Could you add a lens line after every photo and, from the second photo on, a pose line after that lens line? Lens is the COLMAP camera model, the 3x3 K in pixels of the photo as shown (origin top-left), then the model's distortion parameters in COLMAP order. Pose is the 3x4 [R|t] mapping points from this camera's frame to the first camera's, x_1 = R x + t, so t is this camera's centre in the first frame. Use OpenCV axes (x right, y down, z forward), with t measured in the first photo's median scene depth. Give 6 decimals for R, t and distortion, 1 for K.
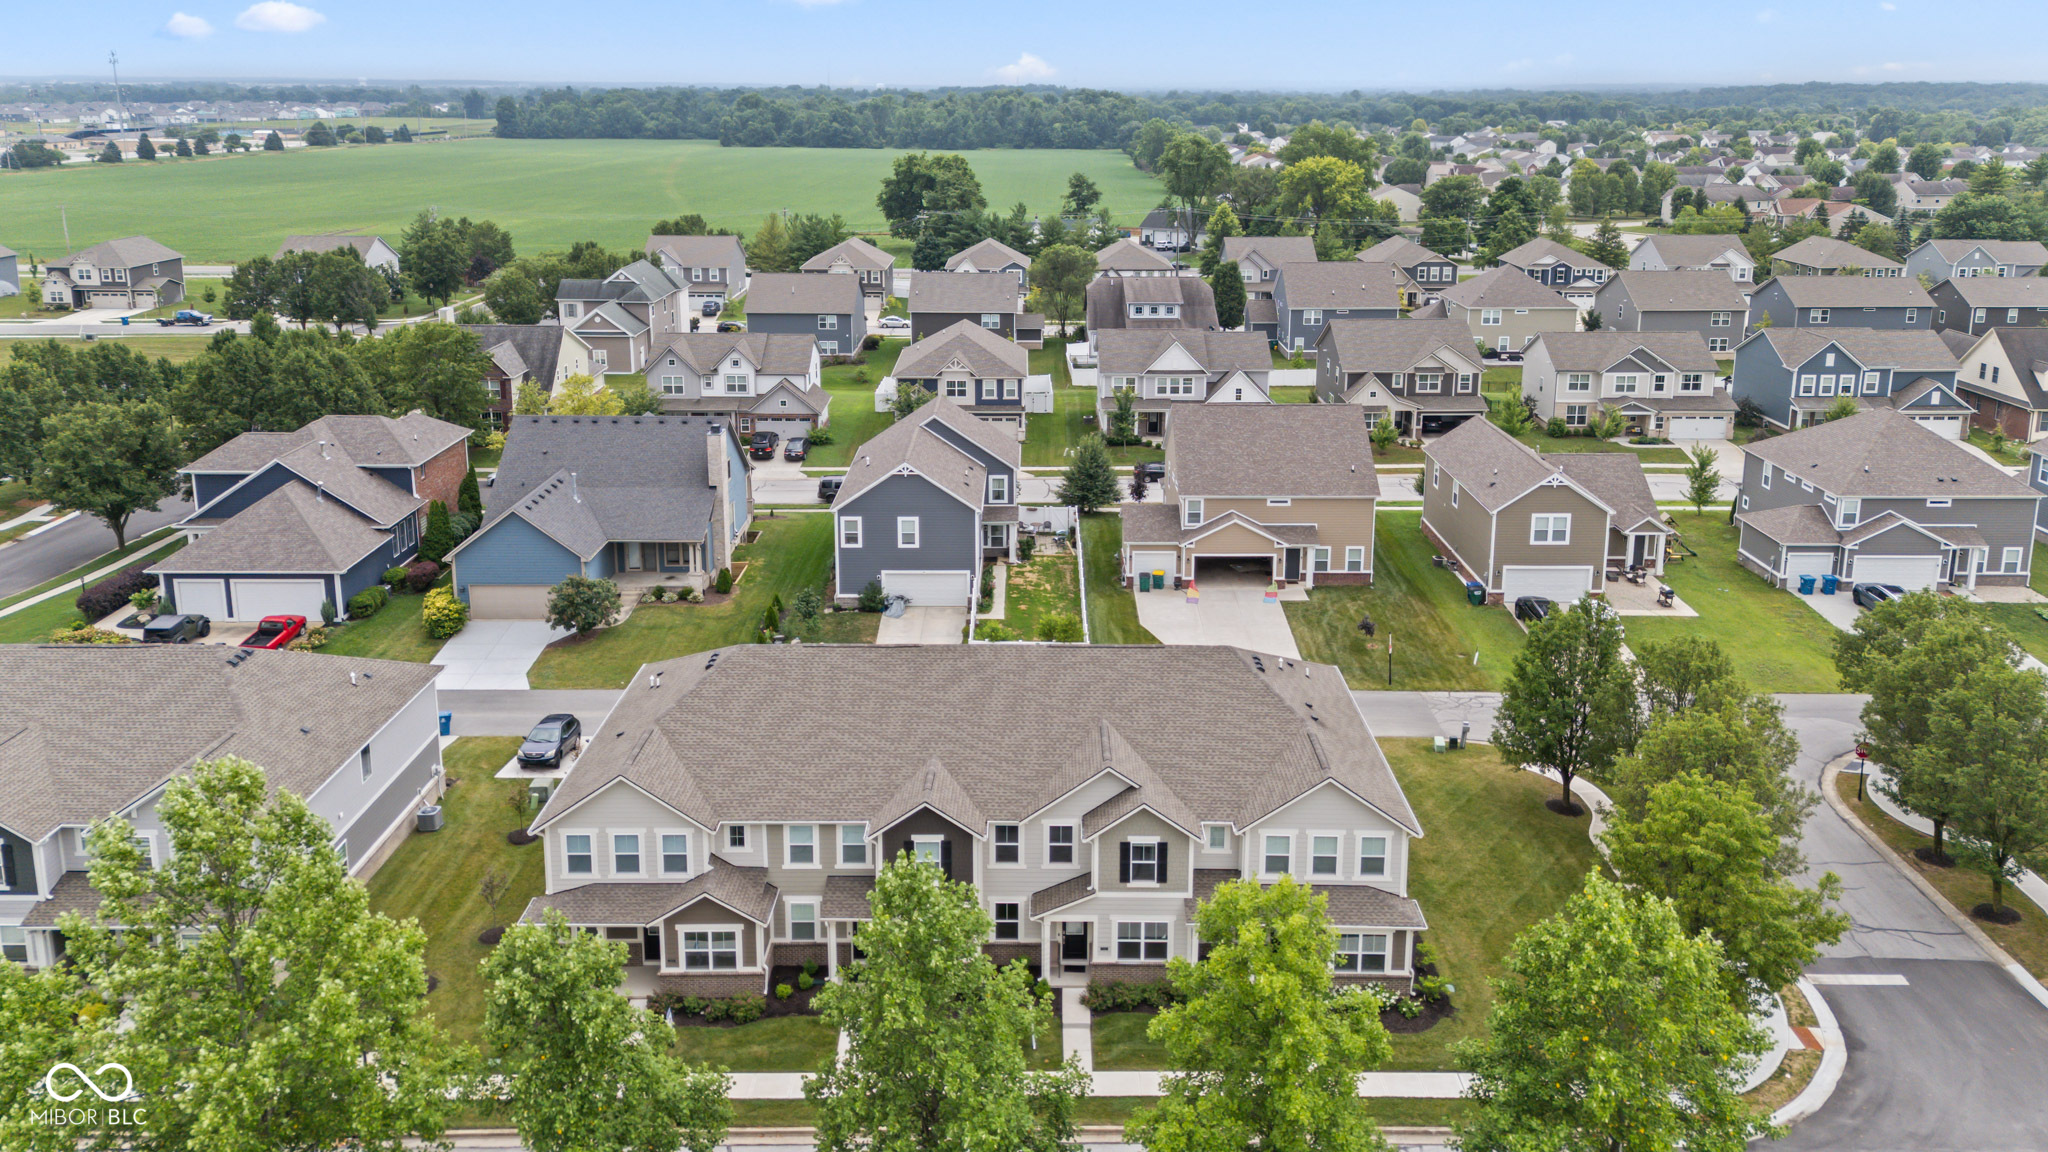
lens RADIAL K [[1570.8, 0, 1028.2], [0, 1570.8, 443.0], [0, 0, 1]] dist [0.076444, -0.066925]
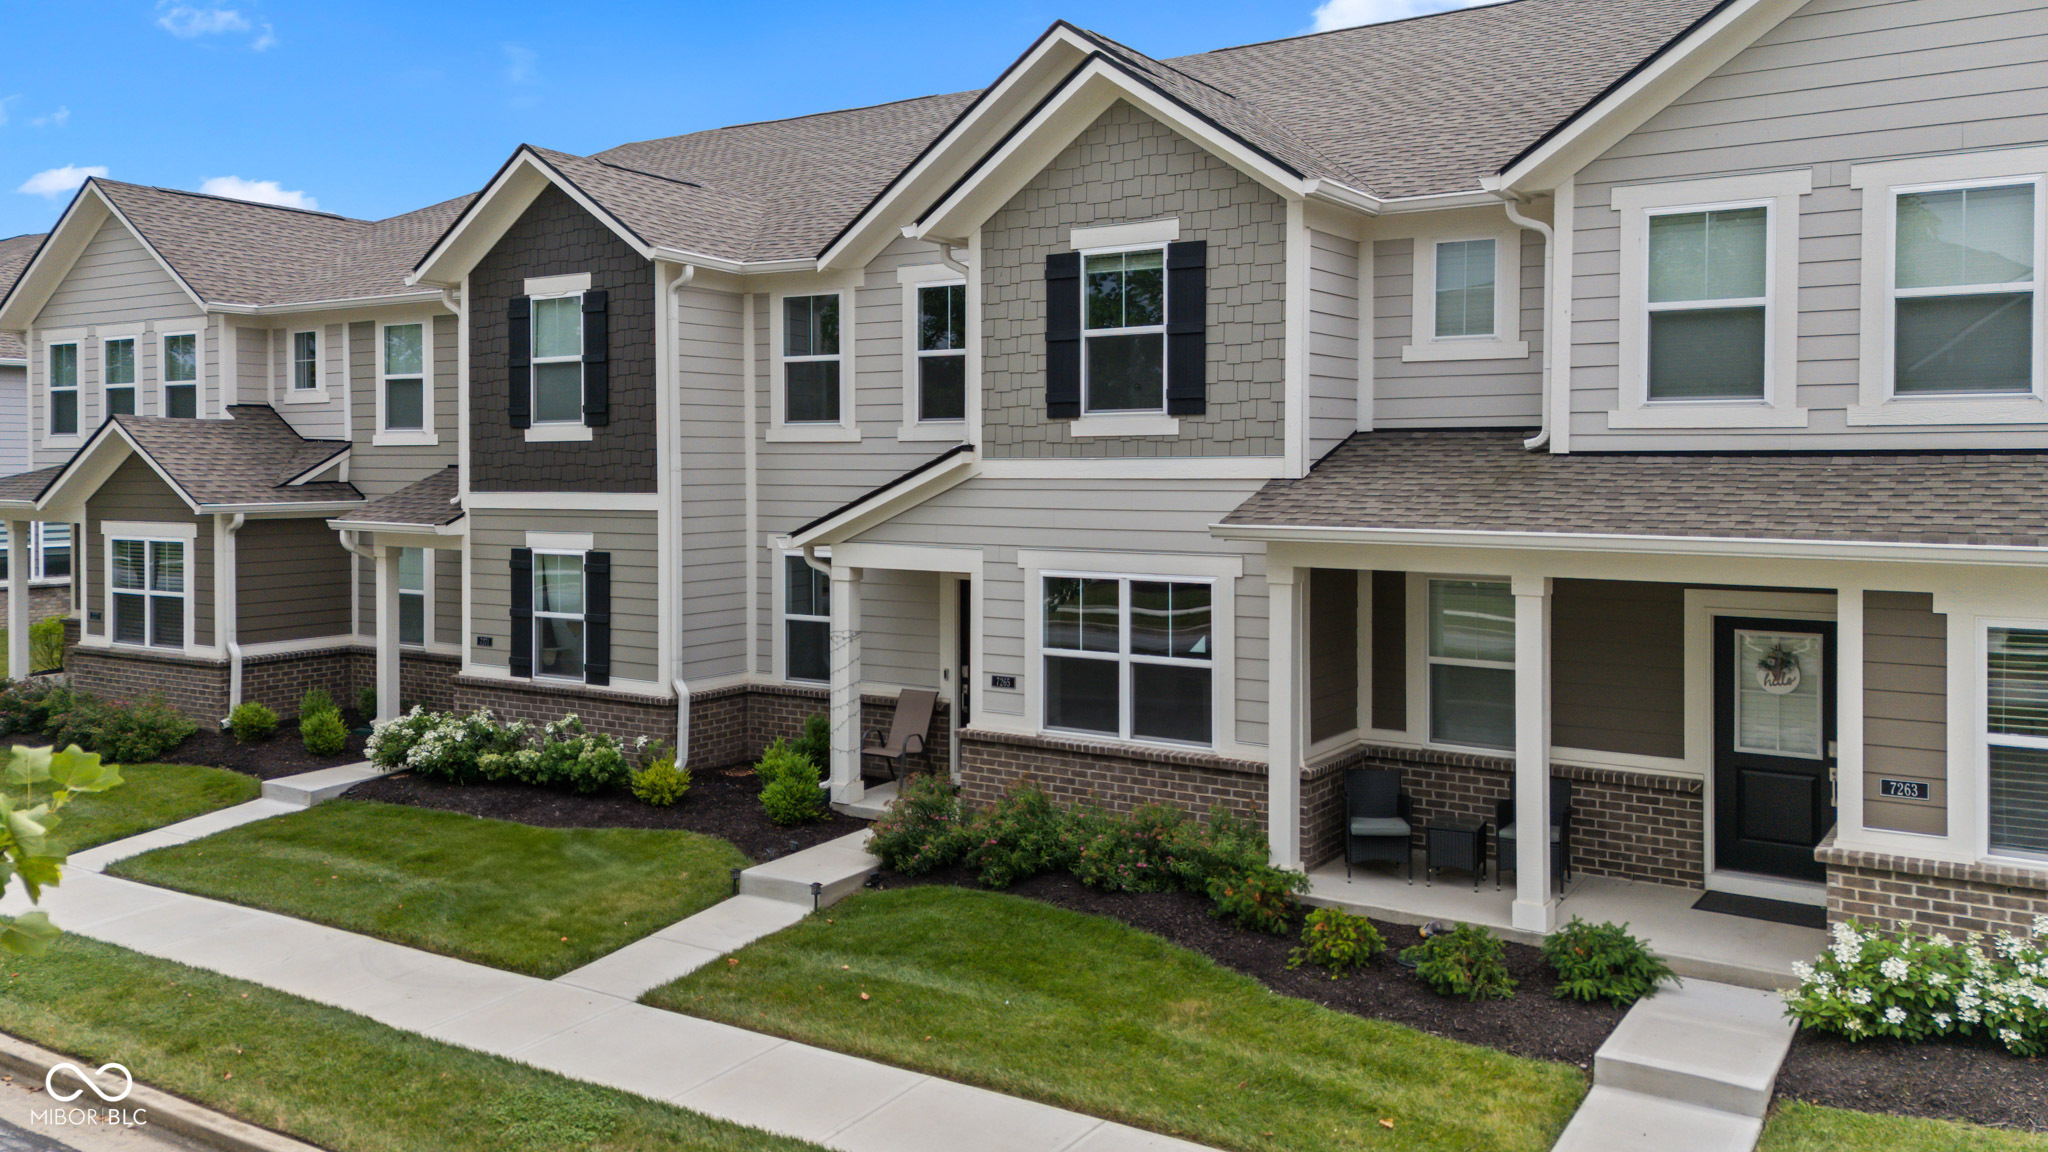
lens RADIAL K [[1507.7, 0, 1036.8], [0, 1507.7, 507.0], [0, 0, 1]] dist [0.124554, -0.174767]
pose [[0.848423, 0.012727, -0.529166, 0.107633], [-0.116799, 0.979571, -0.163706, 0.187101], [0.516272, 0.200698, 0.832577, 0.439051]]
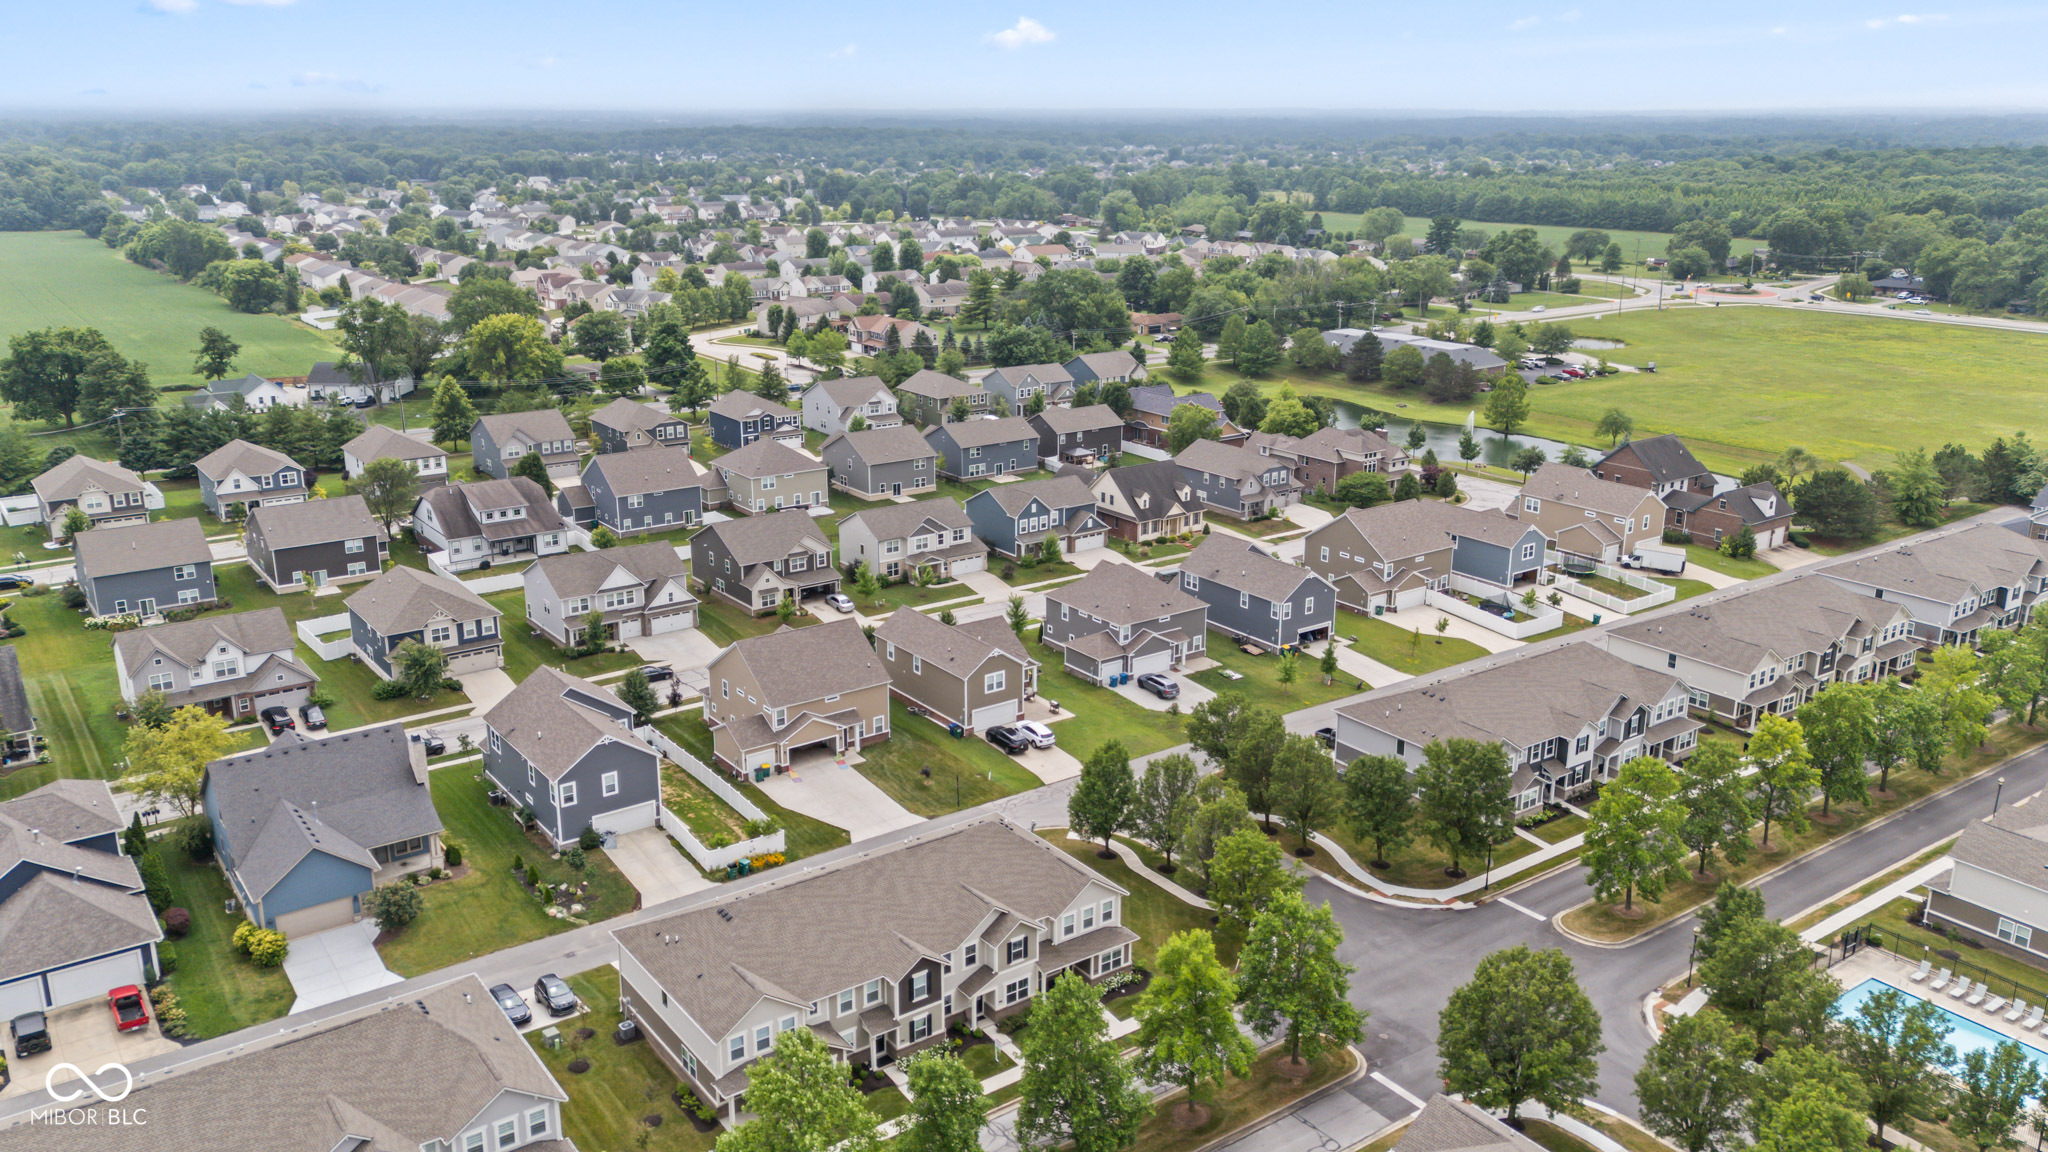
lens RADIAL K [[1581.1, 0, 1023.5], [0, 1581.1, 570.8], [0, 0, 1]] dist [0.116349, -0.147907]
pose [[0.806139, -0.164244, 0.568474, -0.515067], [0.128977, 0.986379, 0.102087, -0.207896], [-0.577498, -0.008976, 0.816343, -0.306050]]
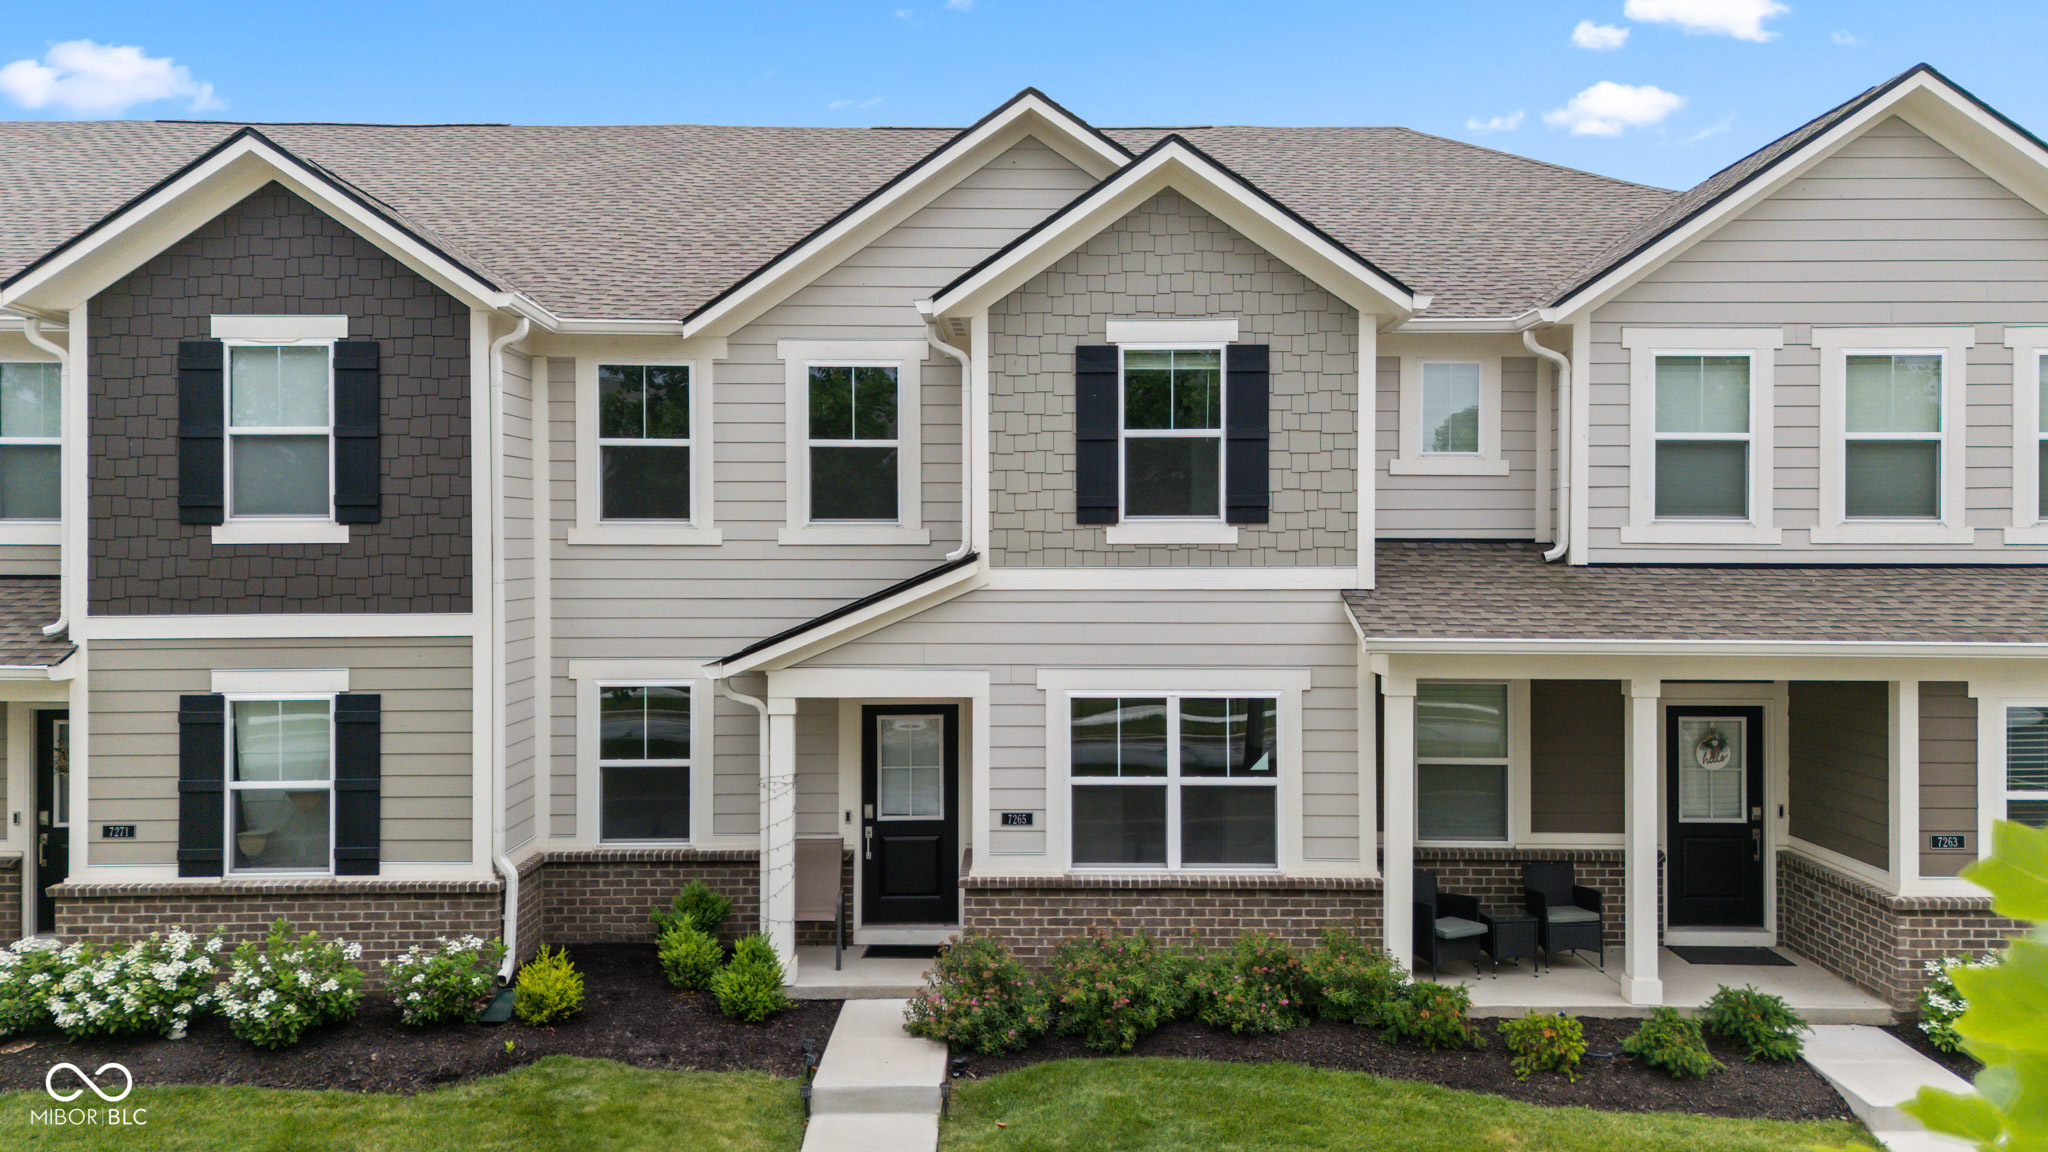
lens RADIAL K [[1547.1, 0, 1011.2], [0, 1547.1, 568.3], [0, 0, 1]] dist [0.082877, -0.072396]
pose [[0.999977, -0.001919, 0.006565, 0.025776], [0.003274, 0.977057, -0.212952, 0.187415], [-0.006006, 0.212969, 0.977041, 0.427435]]
